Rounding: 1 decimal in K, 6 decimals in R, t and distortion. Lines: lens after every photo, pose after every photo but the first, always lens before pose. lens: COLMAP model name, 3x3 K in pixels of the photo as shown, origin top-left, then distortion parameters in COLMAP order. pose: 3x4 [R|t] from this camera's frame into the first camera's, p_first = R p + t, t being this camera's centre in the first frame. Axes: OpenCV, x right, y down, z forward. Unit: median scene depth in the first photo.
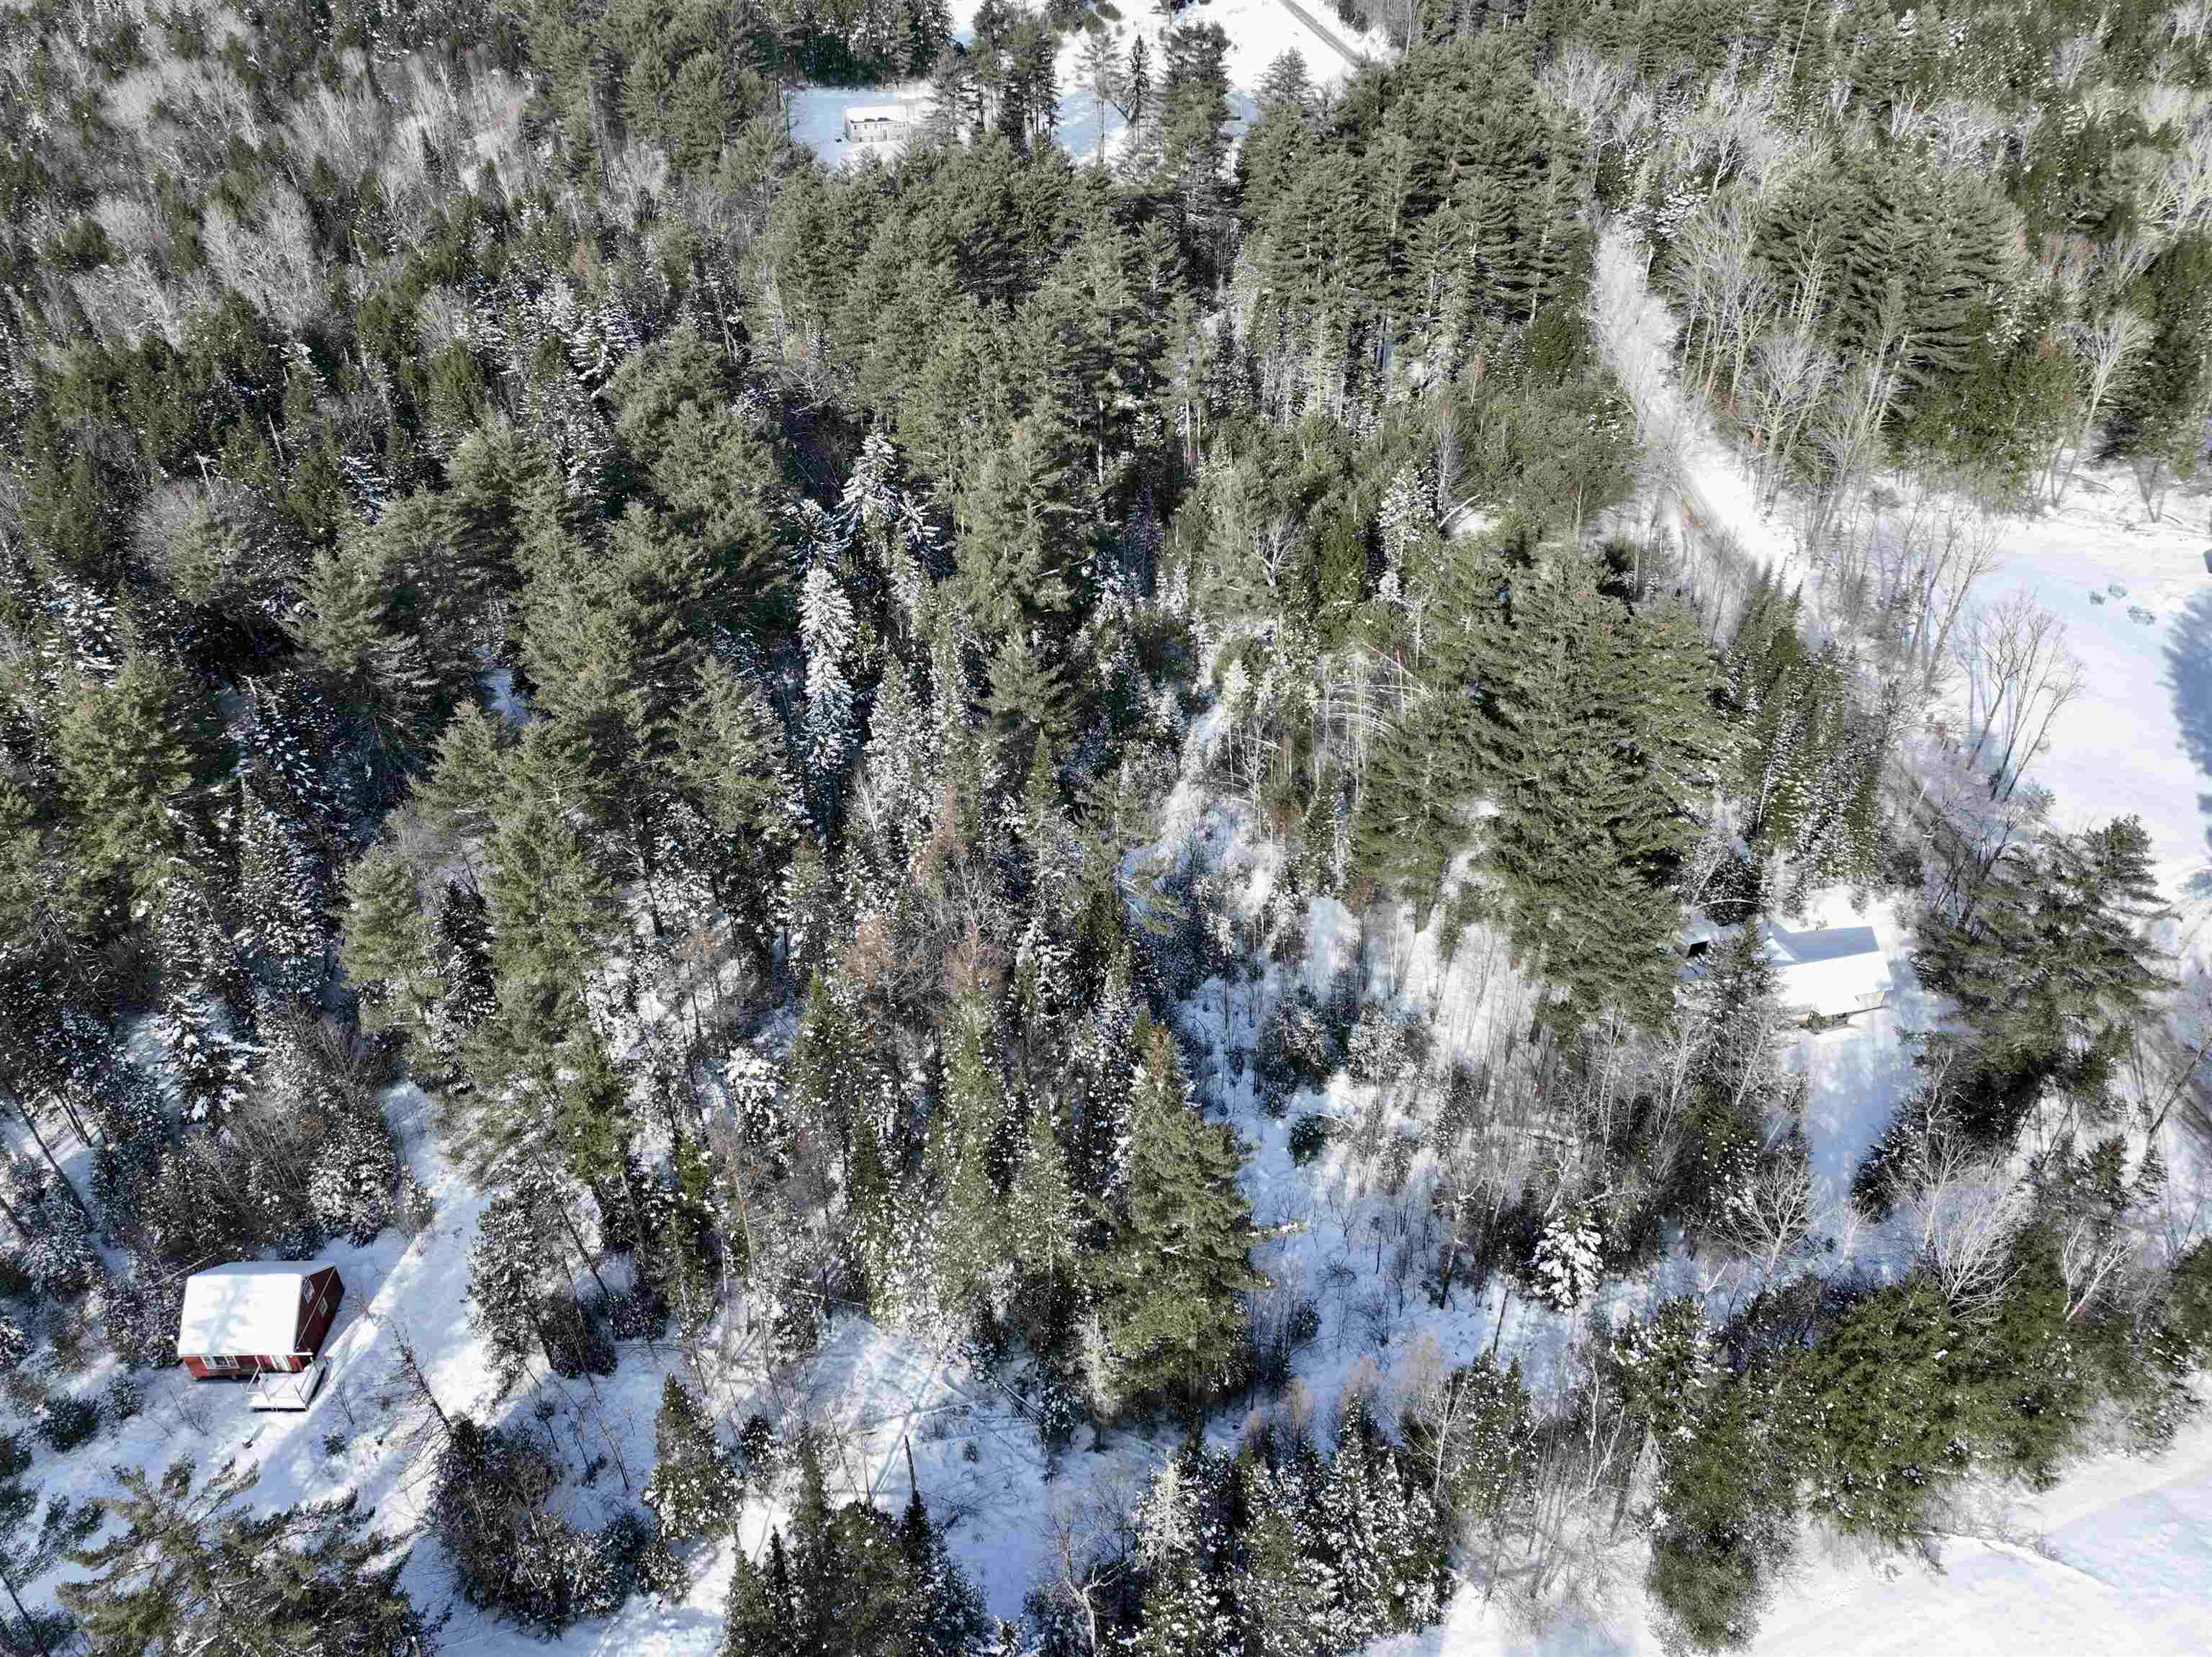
lens RADIAL K [[1554.5, 0, 1106.2], [0, 1554.5, 823.3], [0, 0, 1]] dist [-0.001488, 0.016621]
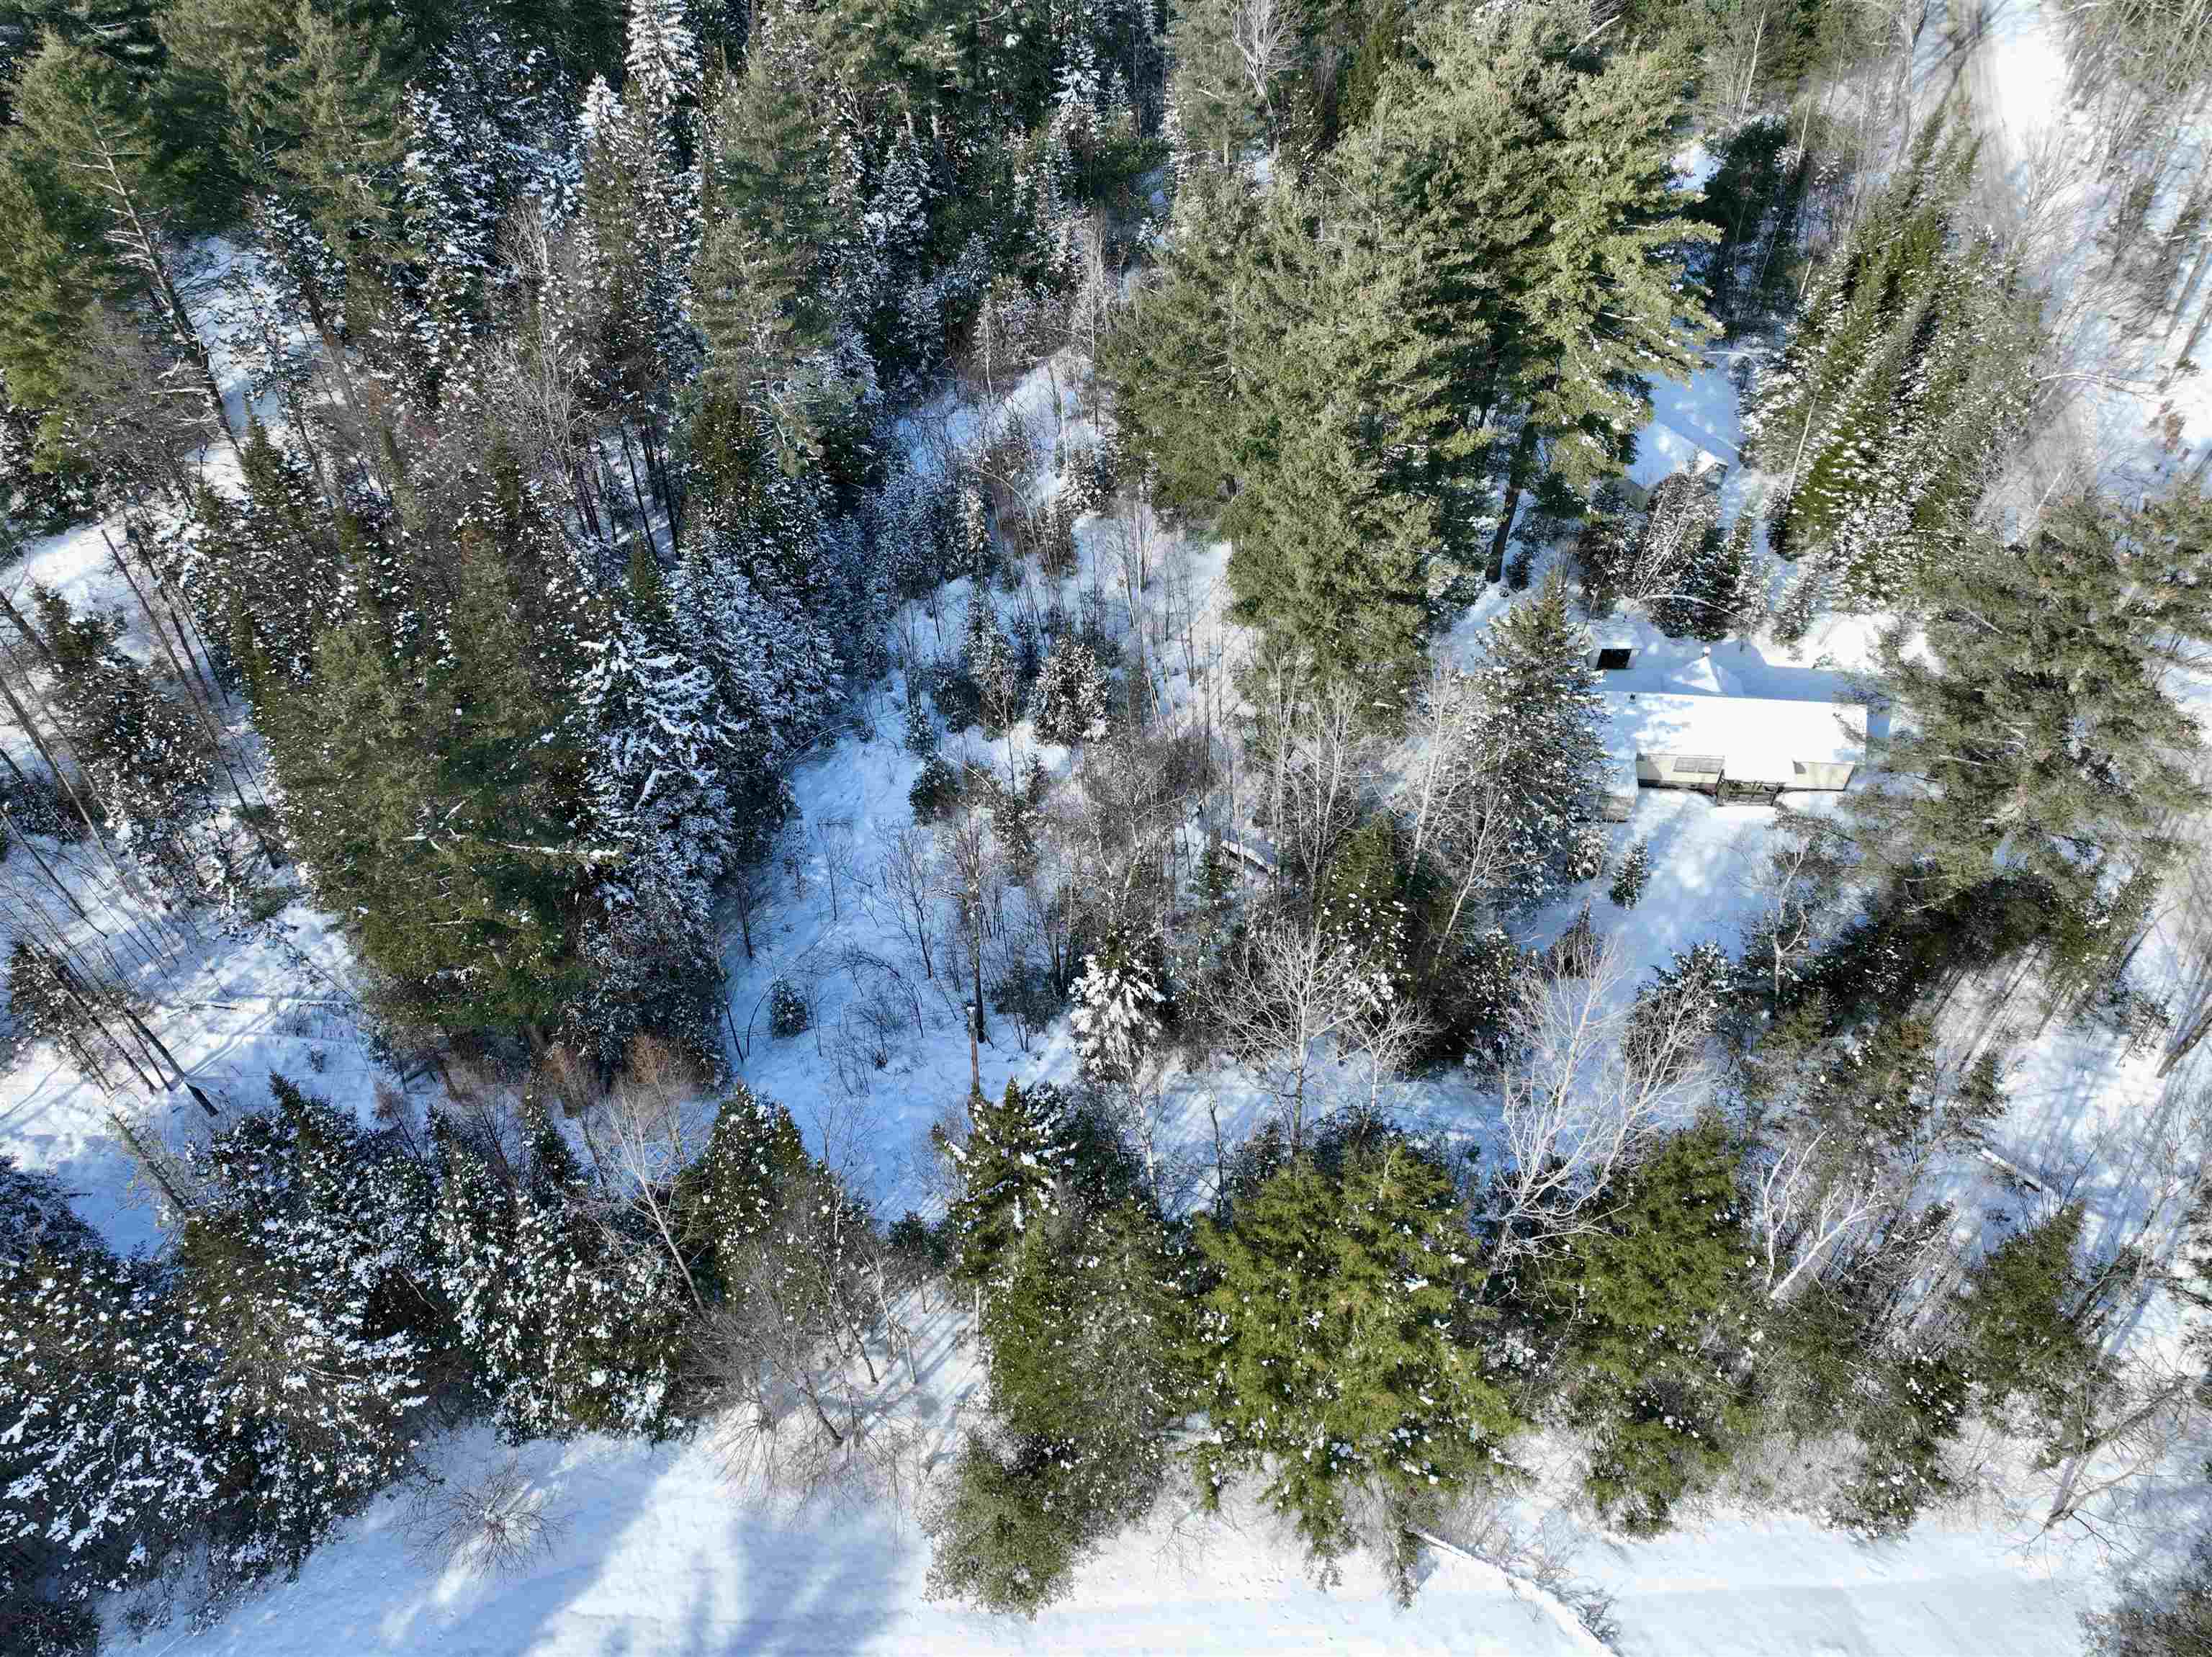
lens RADIAL K [[1554.5, 0, 1105.8], [0, 1554.5, 823.6], [0, 0, 1]] dist [-0.001488, 0.016621]
pose [[0.954784, 0.214817, -0.205526, 0.348427], [-0.173415, 0.963931, 0.201900, 0.055184], [0.241485, -0.157129, 0.957599, 0.307902]]
